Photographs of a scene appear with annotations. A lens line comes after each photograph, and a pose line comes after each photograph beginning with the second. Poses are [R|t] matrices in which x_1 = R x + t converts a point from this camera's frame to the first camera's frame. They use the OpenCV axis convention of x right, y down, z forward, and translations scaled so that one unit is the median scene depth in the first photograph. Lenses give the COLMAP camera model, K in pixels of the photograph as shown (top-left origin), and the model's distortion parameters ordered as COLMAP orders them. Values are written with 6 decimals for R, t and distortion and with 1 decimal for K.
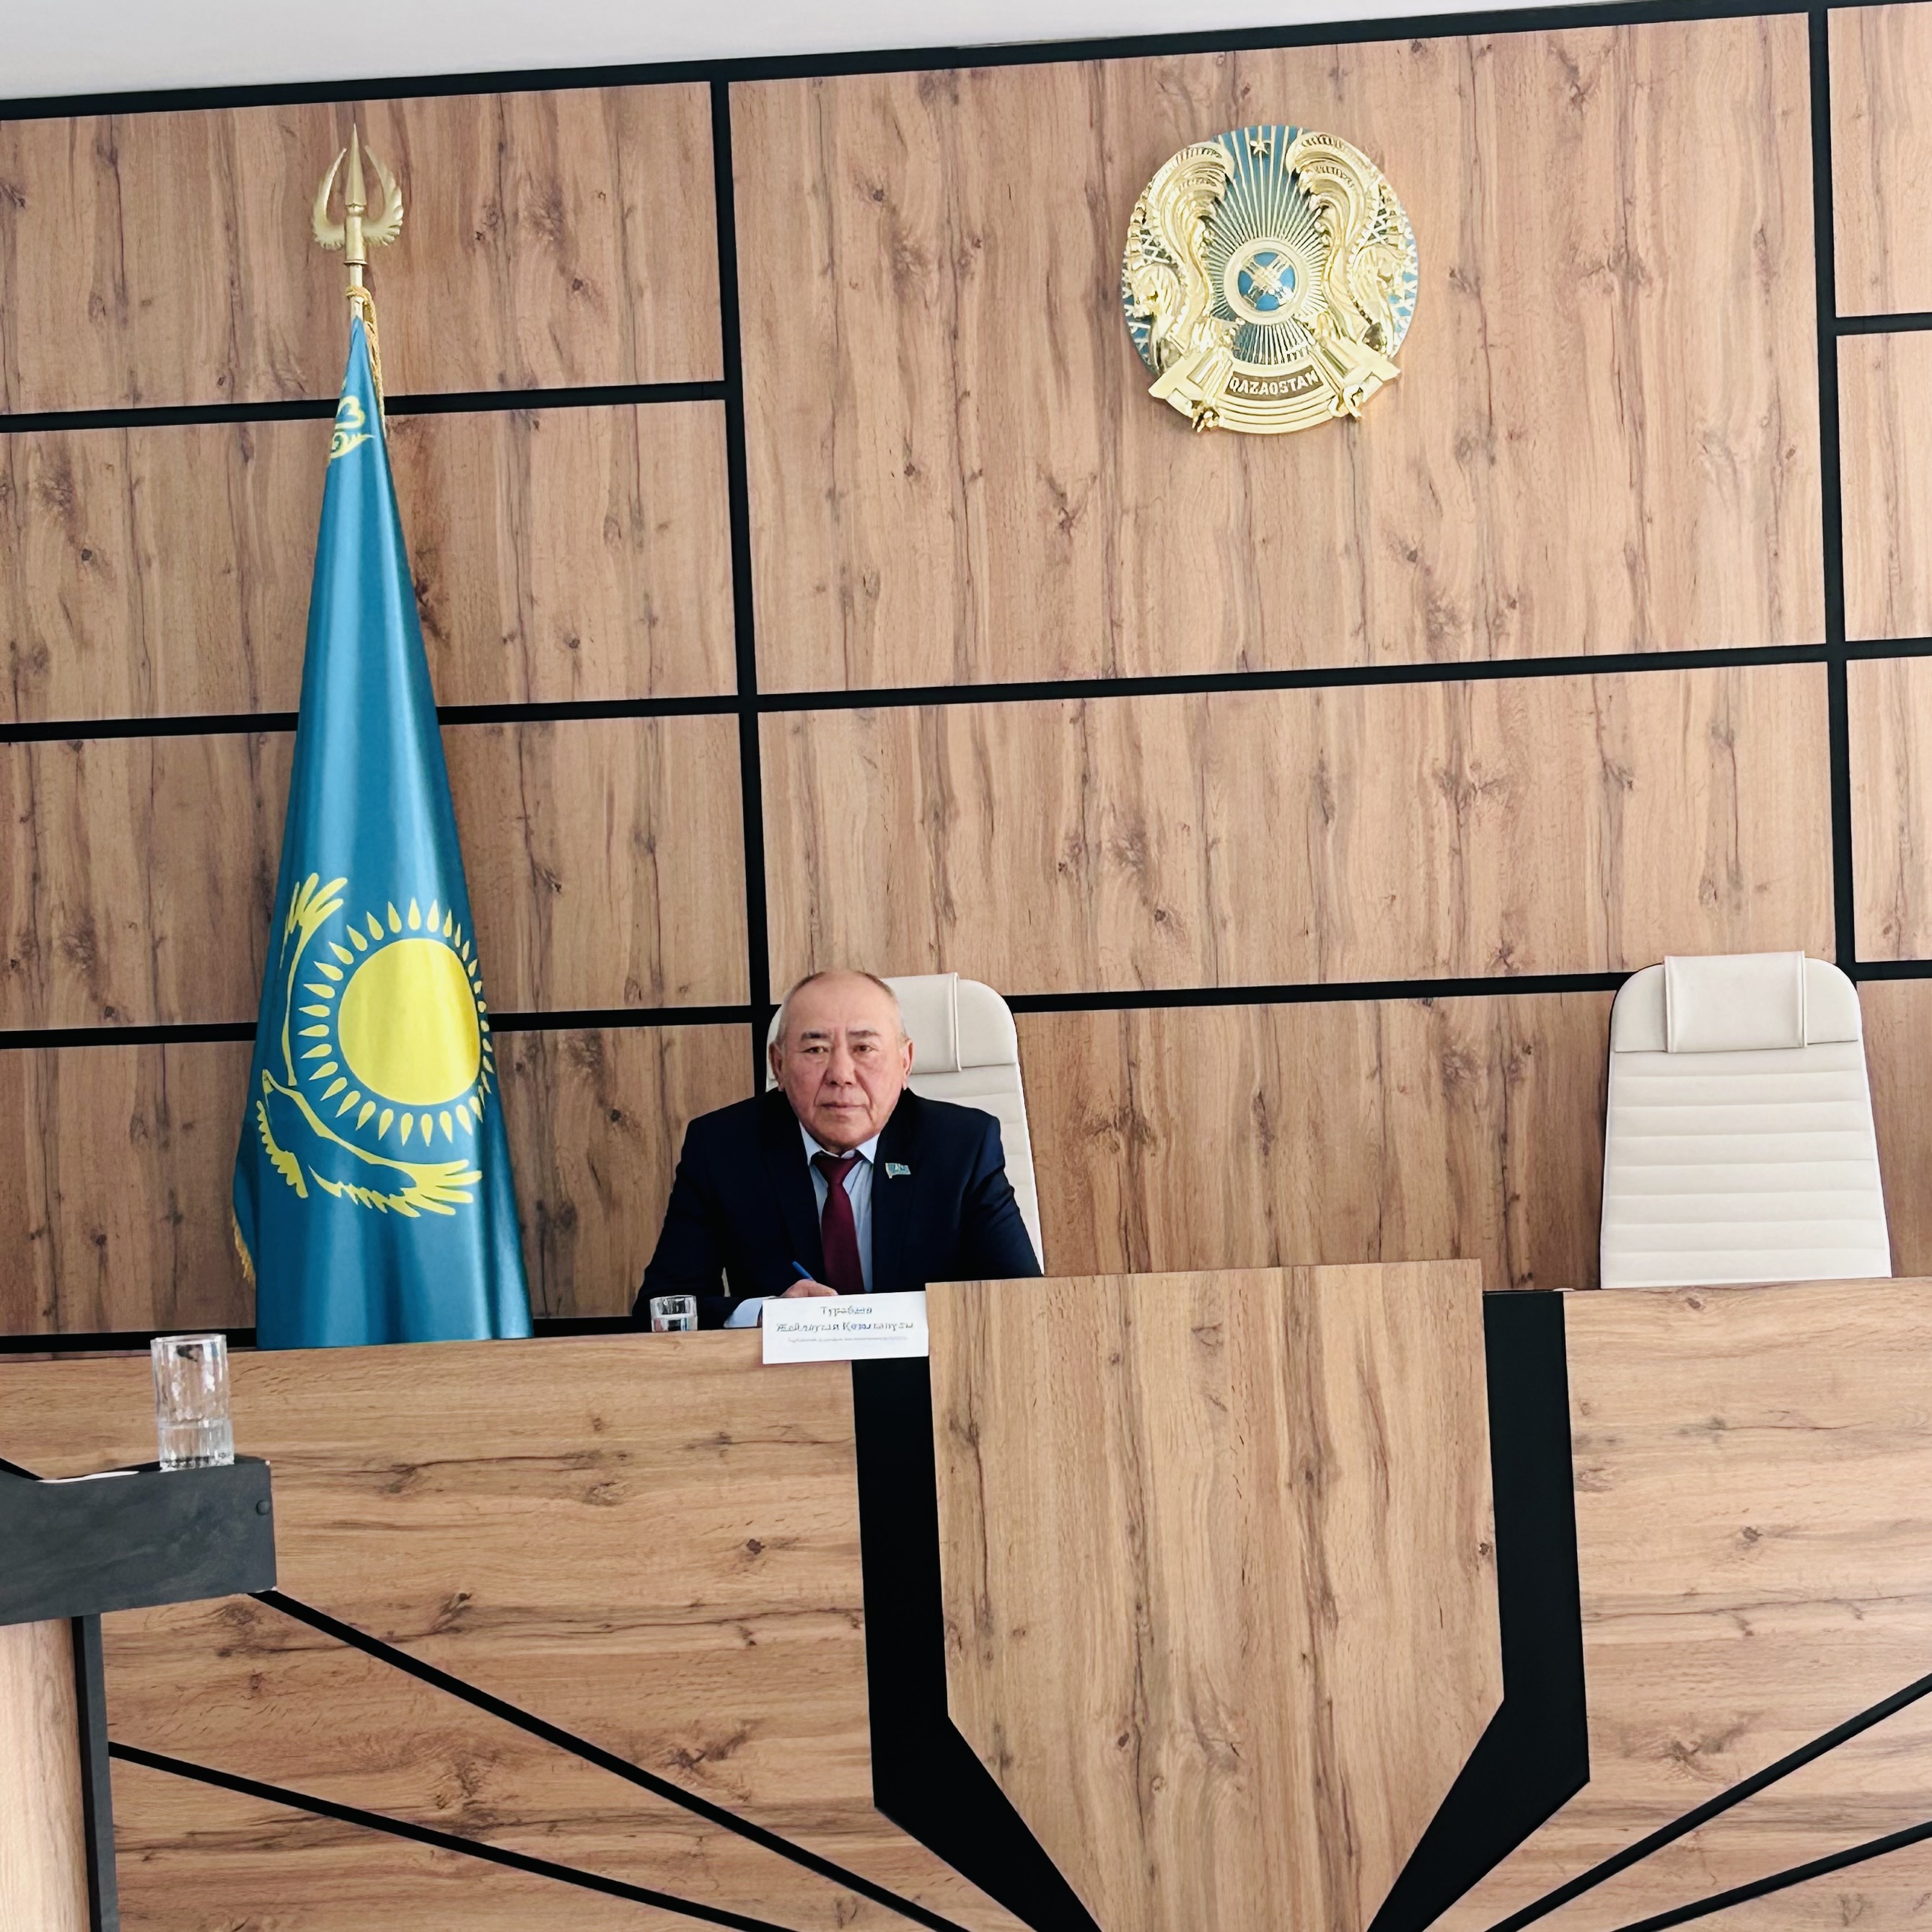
lens RADIAL K [[4410.8, 0, 1102.8], [0, 4410.8, 1098.9], [0, 0, 1]] dist [0.260125, -1.120607]
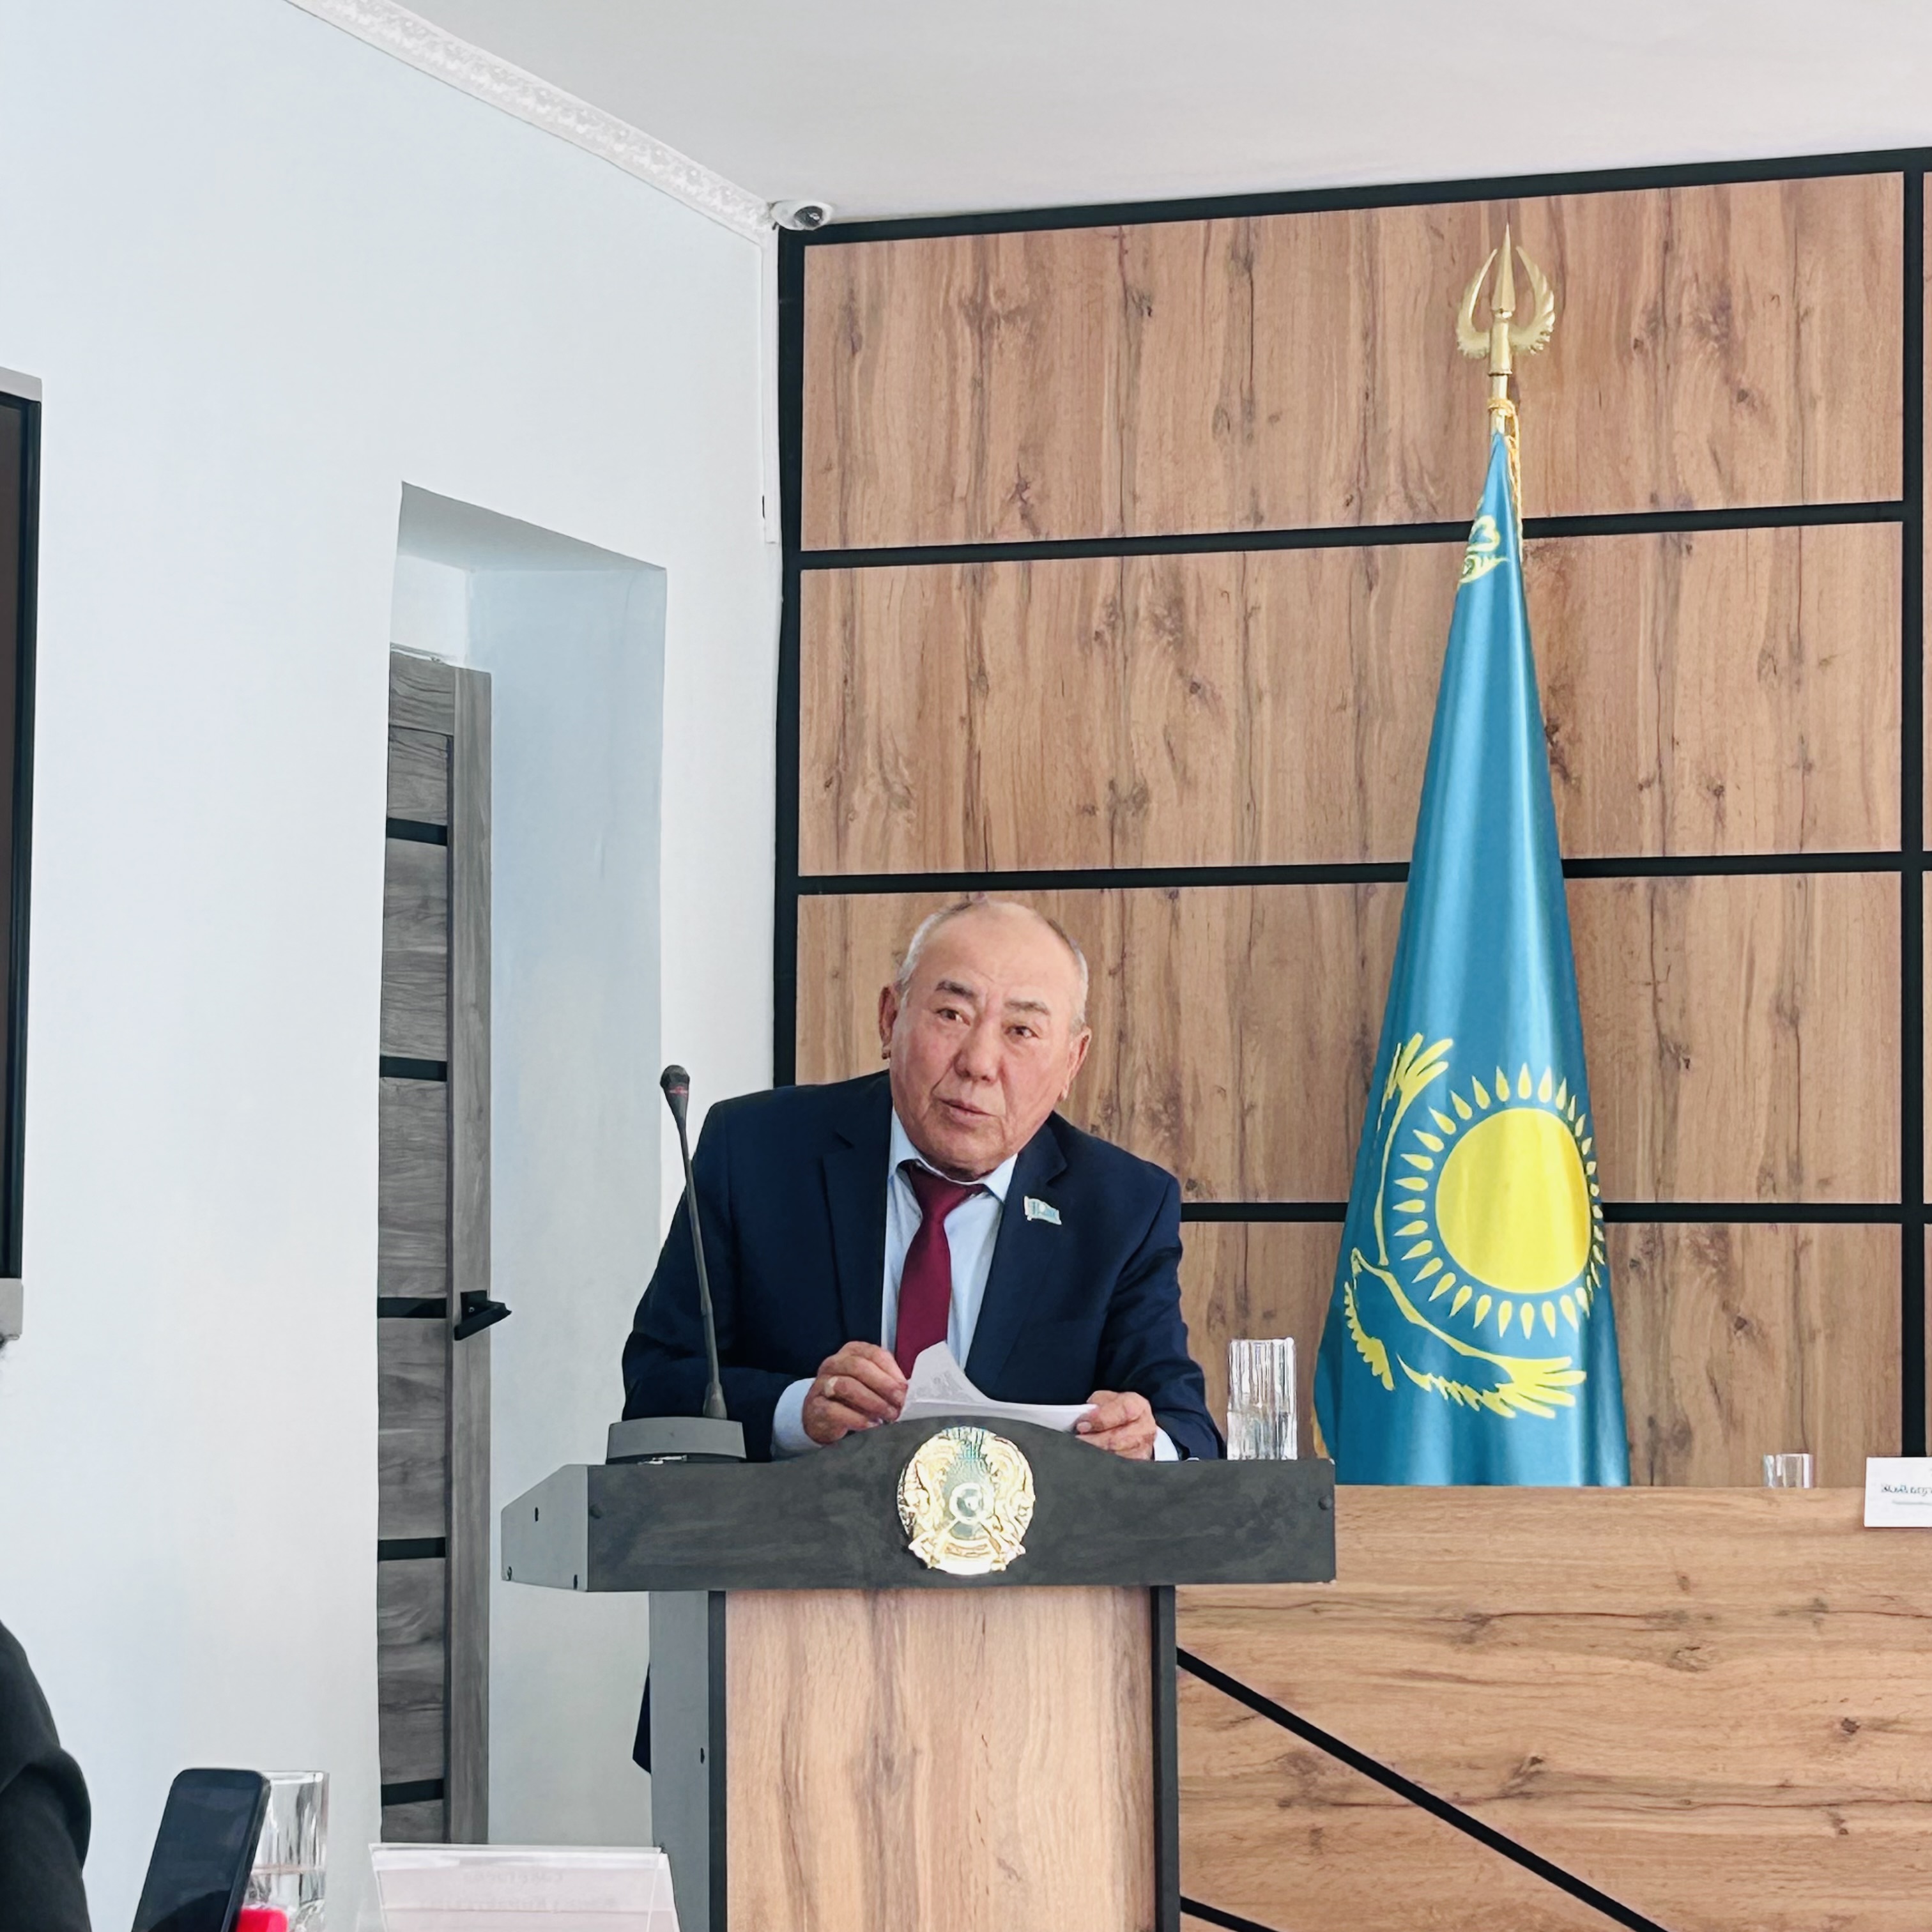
lens RADIAL K [[6020.7, 0, 966.6], [0, 6020.7, 970.7], [0, 0, 1]] dist [0.294692, -1.485773]
pose [[0.967184, 0.030574, -0.252232, 0.043276], [-0.054337, 0.994656, -0.087788, 0.049280], [0.248200, 0.098612, 0.963676, -0.209395]]
